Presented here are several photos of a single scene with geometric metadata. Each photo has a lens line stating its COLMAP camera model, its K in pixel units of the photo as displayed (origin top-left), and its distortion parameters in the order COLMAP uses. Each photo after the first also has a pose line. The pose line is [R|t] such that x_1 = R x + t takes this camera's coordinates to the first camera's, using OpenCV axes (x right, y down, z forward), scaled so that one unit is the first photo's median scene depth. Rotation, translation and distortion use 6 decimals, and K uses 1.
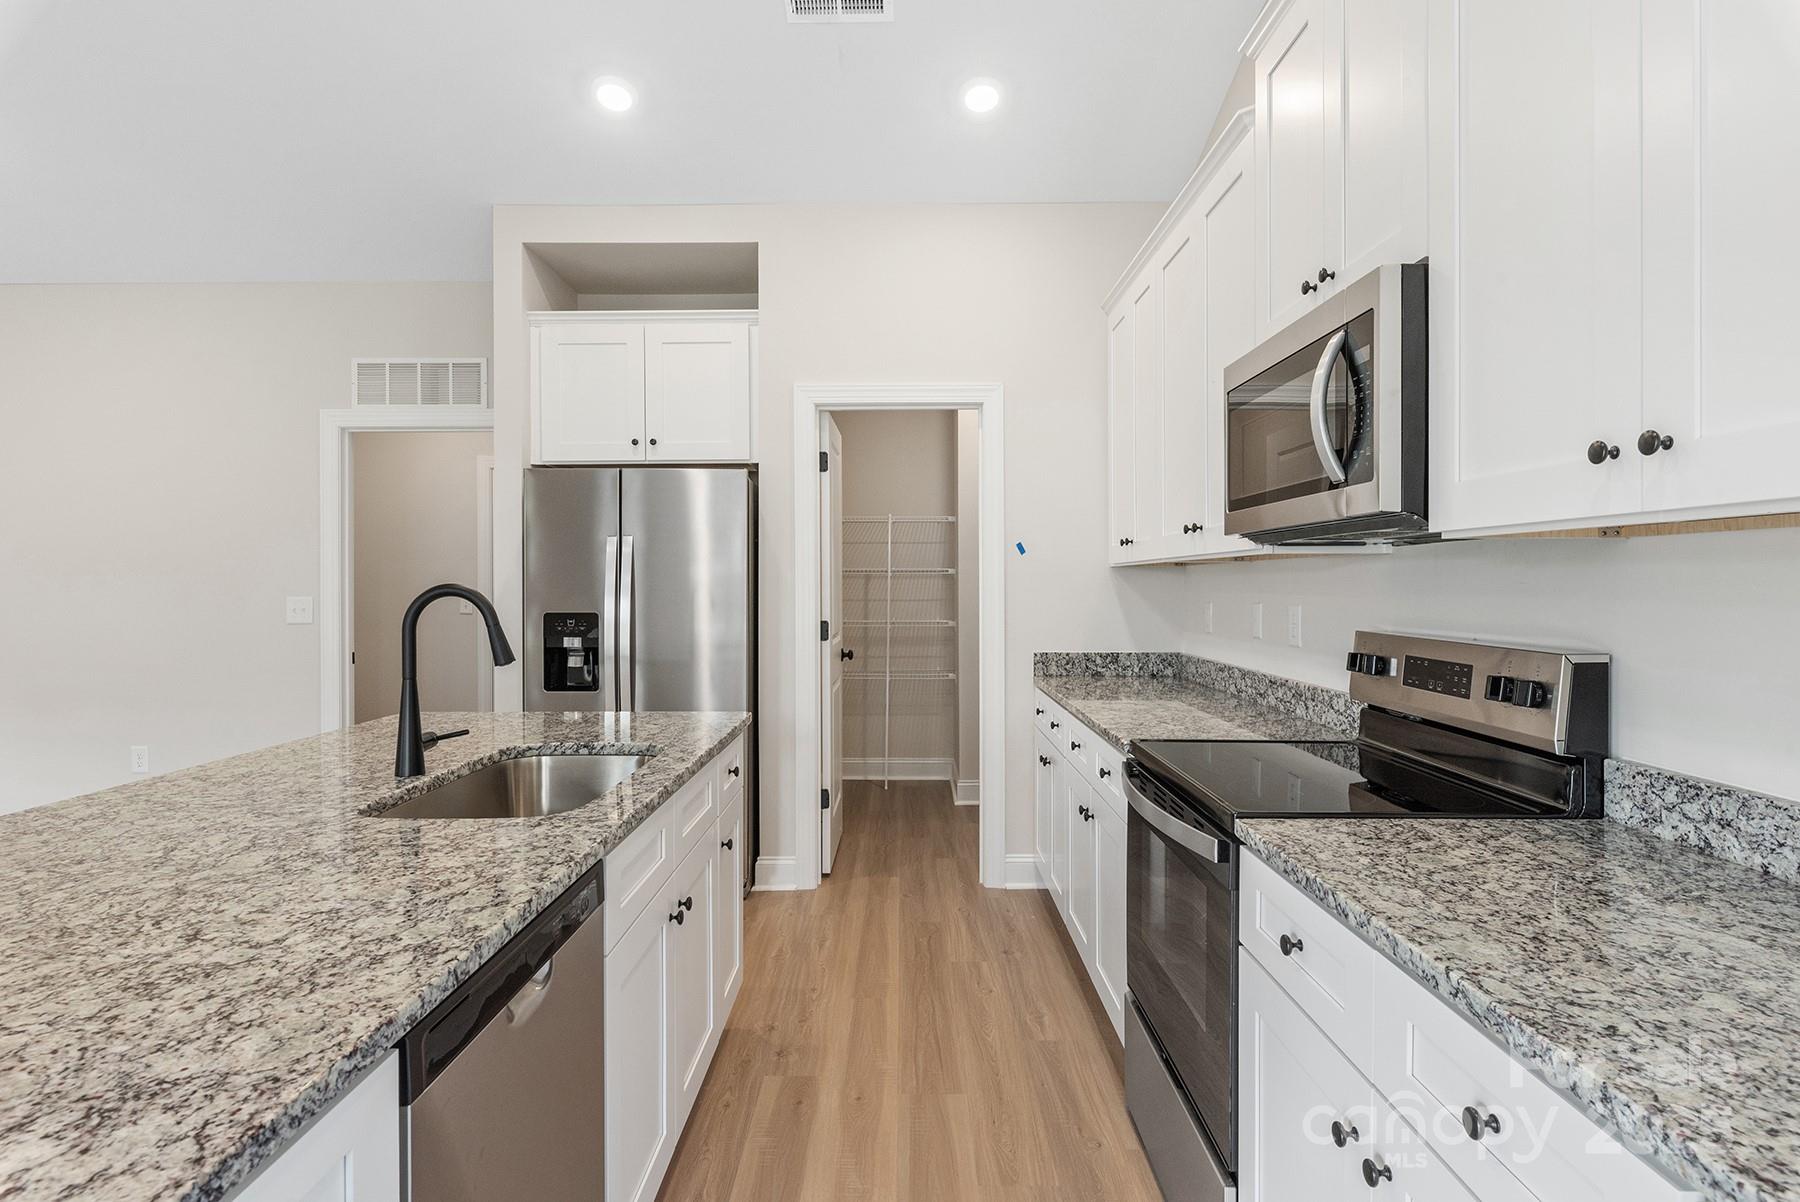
lens RADIAL K [[953.6, 0, 899.9], [0, 953.6, 584.4], [0, 0, 1]] dist [0.004716, -0.008425]
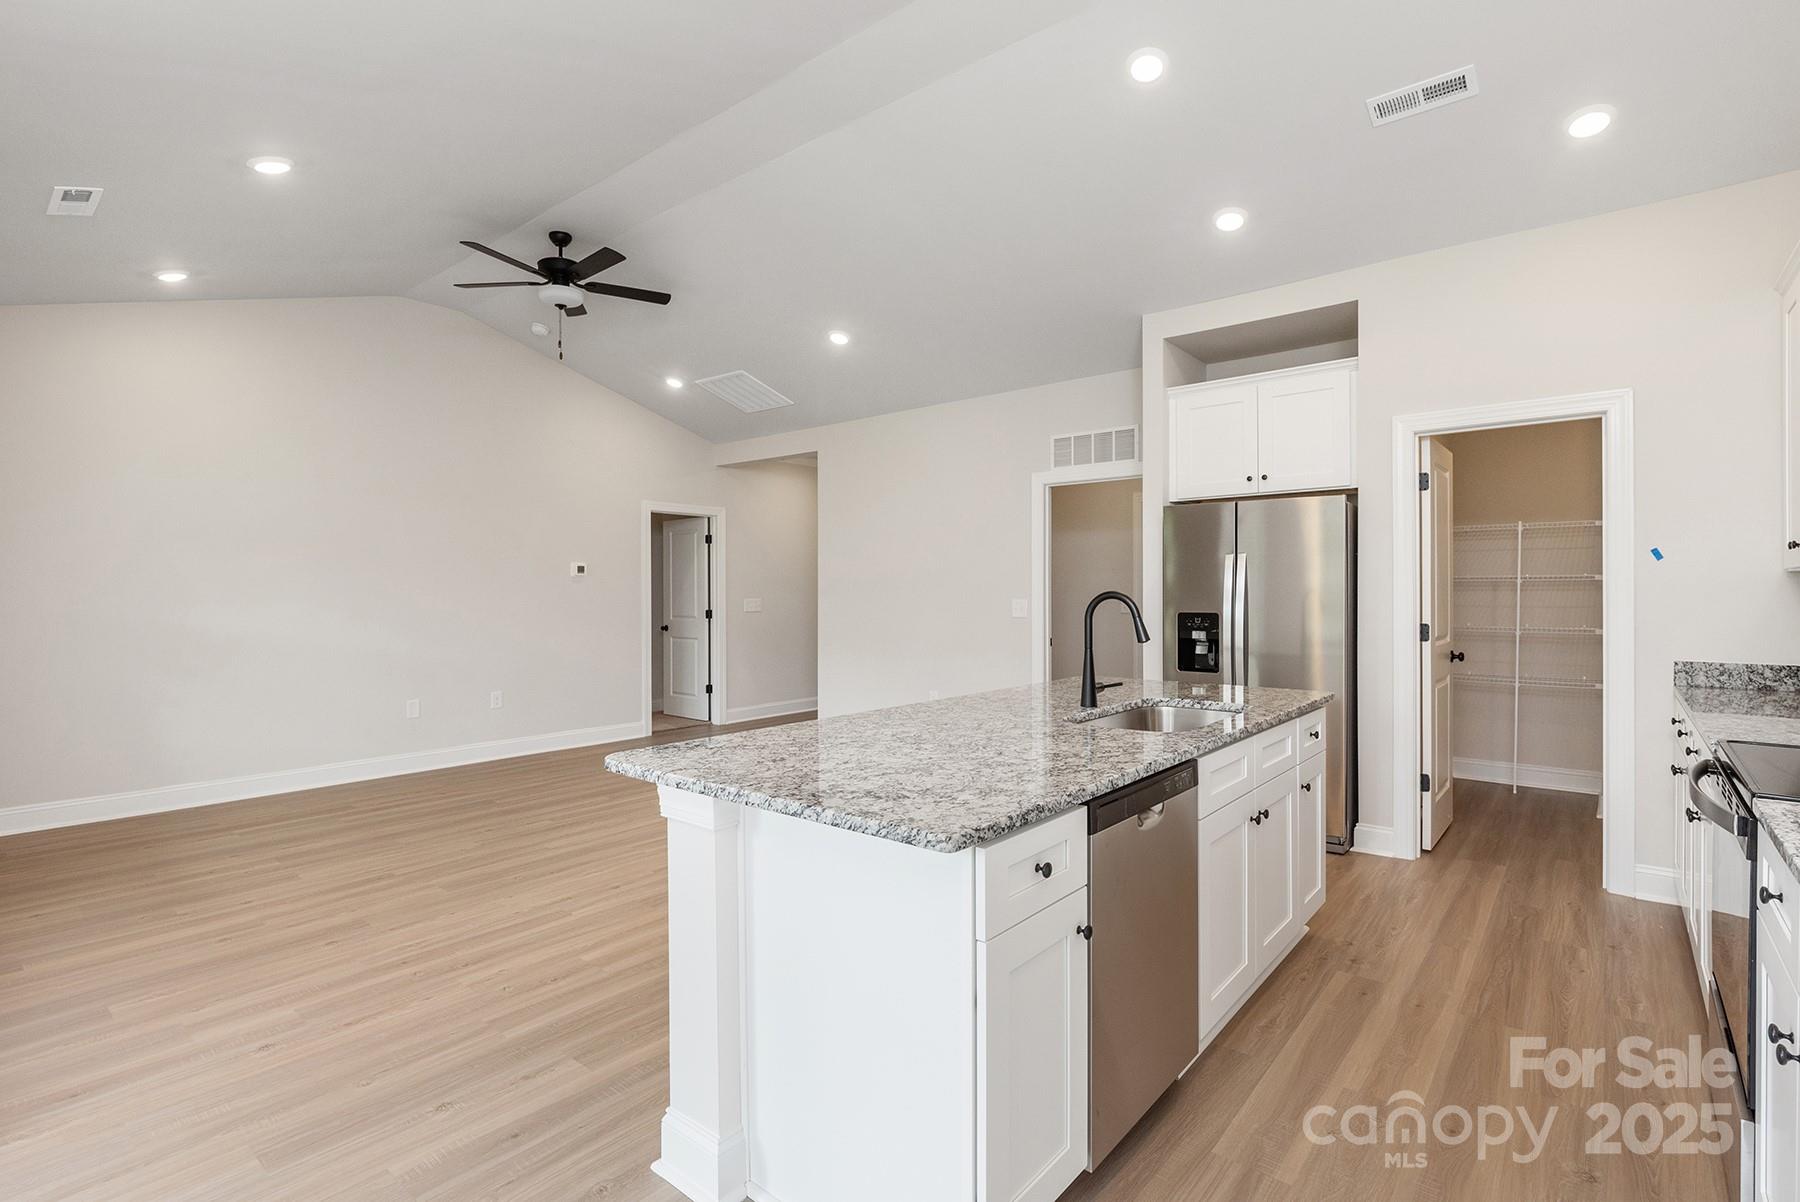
lens RADIAL K [[860.0, 0, 900.0], [0, 860.0, 601.0], [0, 0, 1]] dist [0.000983, -0.000374]
pose [[0.774170, 0.006198, -0.632948, 0.091032], [0.001021, 0.999939, 0.011040, -0.000229], [0.632977, -0.009193, 0.774116, -0.186639]]
